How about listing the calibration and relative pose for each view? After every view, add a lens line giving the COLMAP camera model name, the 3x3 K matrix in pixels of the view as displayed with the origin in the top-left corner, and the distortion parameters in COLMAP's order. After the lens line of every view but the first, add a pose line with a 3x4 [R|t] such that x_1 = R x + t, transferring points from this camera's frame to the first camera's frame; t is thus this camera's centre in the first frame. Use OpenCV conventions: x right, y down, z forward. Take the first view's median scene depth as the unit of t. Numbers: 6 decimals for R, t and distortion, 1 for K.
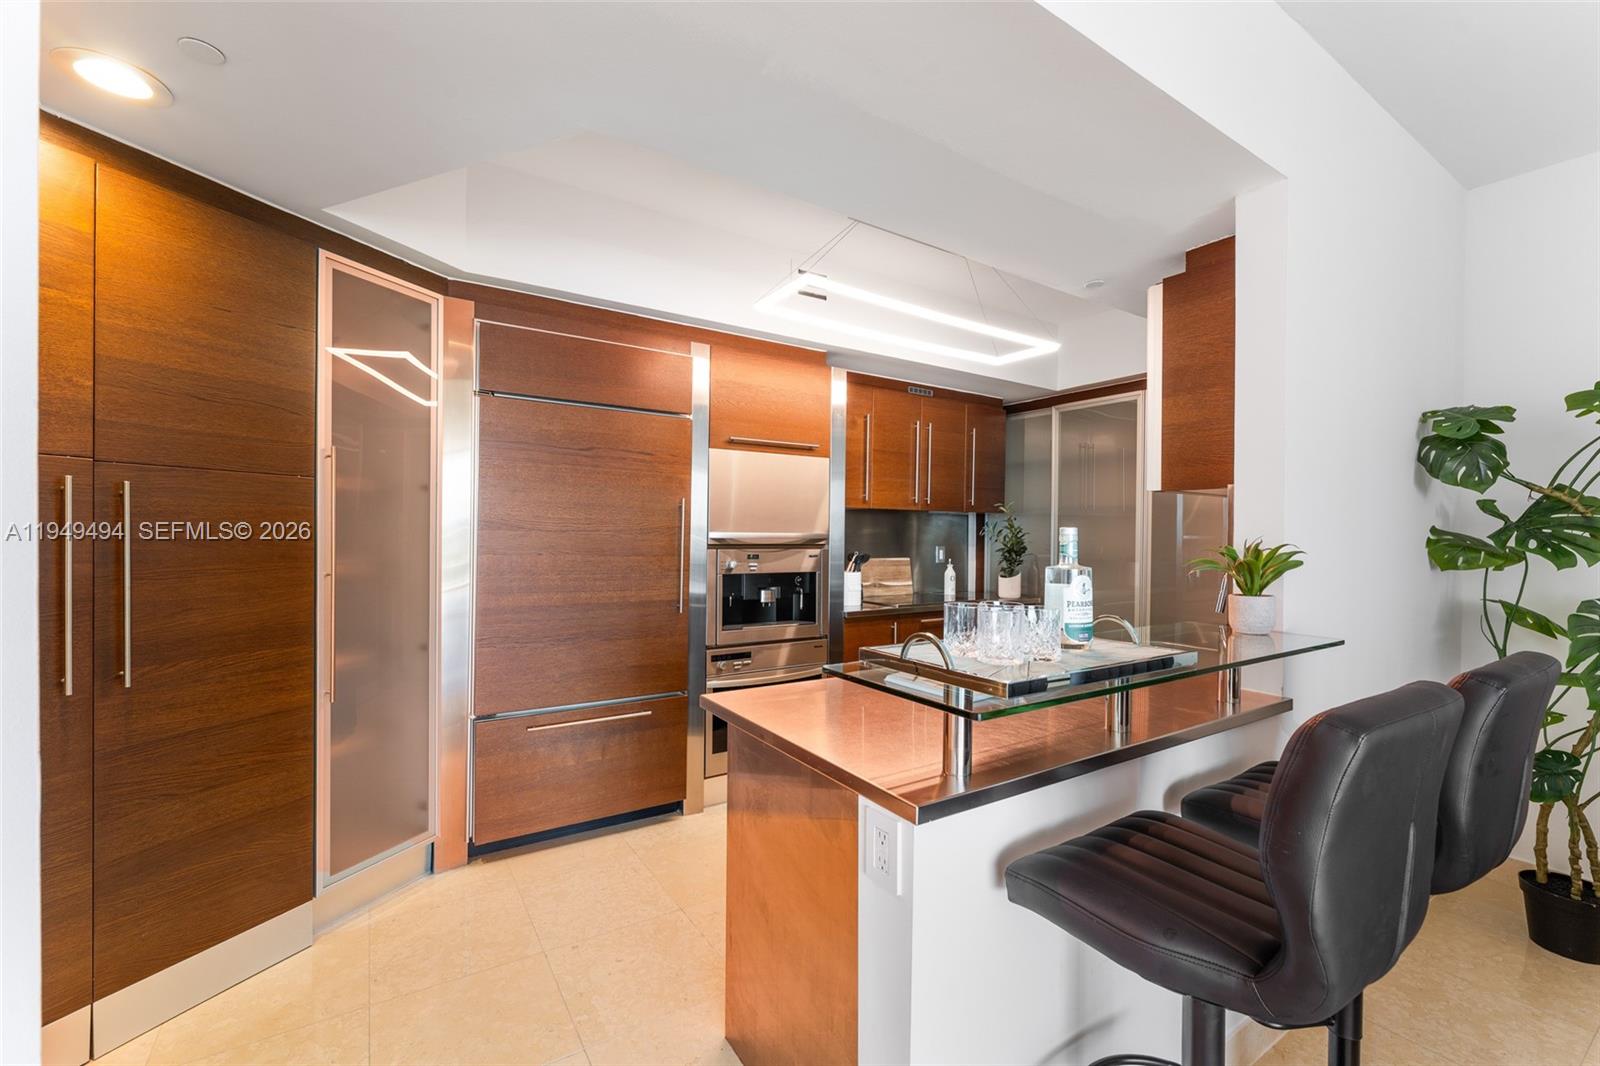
lens RADIAL K [[680.3, 0, 807.2], [0, 680.3, 537.3], [0, 0, 1]] dist [-0.004628, -0.000385]
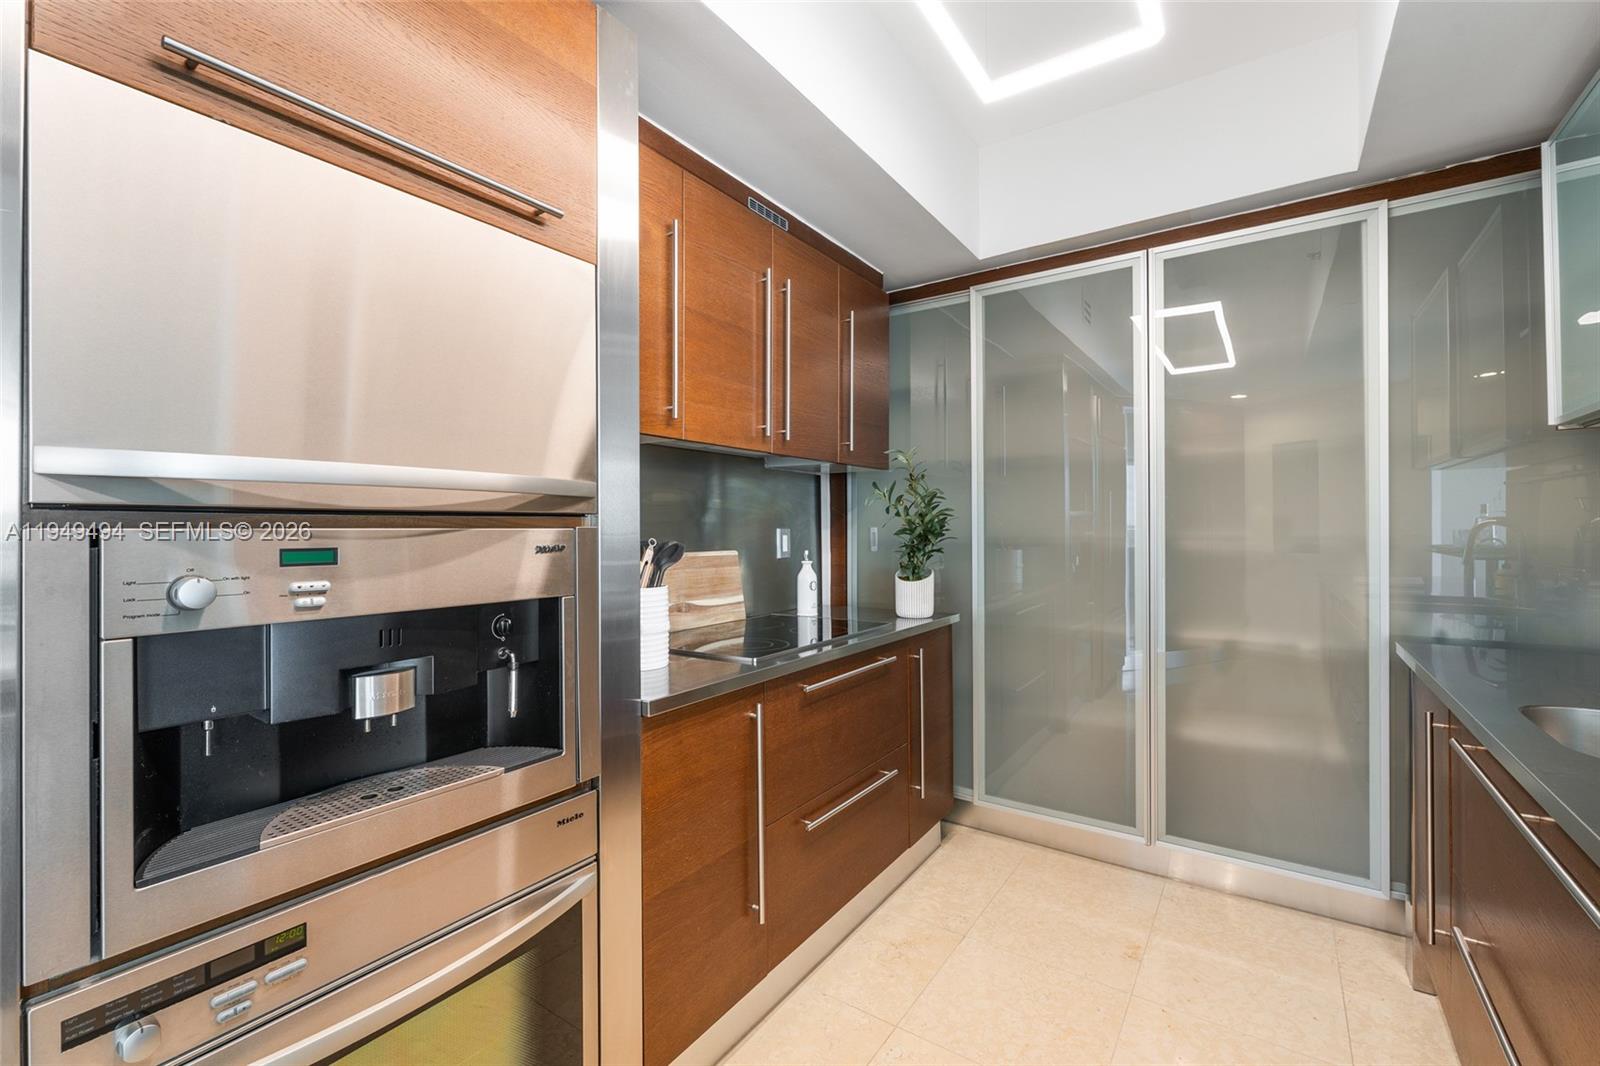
lens RADIAL K [[680.3, 0, 786.9], [0, 680.3, 529.7], [0, 0, 1]] dist [-0.004628, -0.000385]
pose [[0.934875, -0.014380, 0.354687, -0.000709], [0.015611, 0.999878, -0.000611, 0.019563], [-0.354635, 0.006108, 0.934985, 0.634979]]
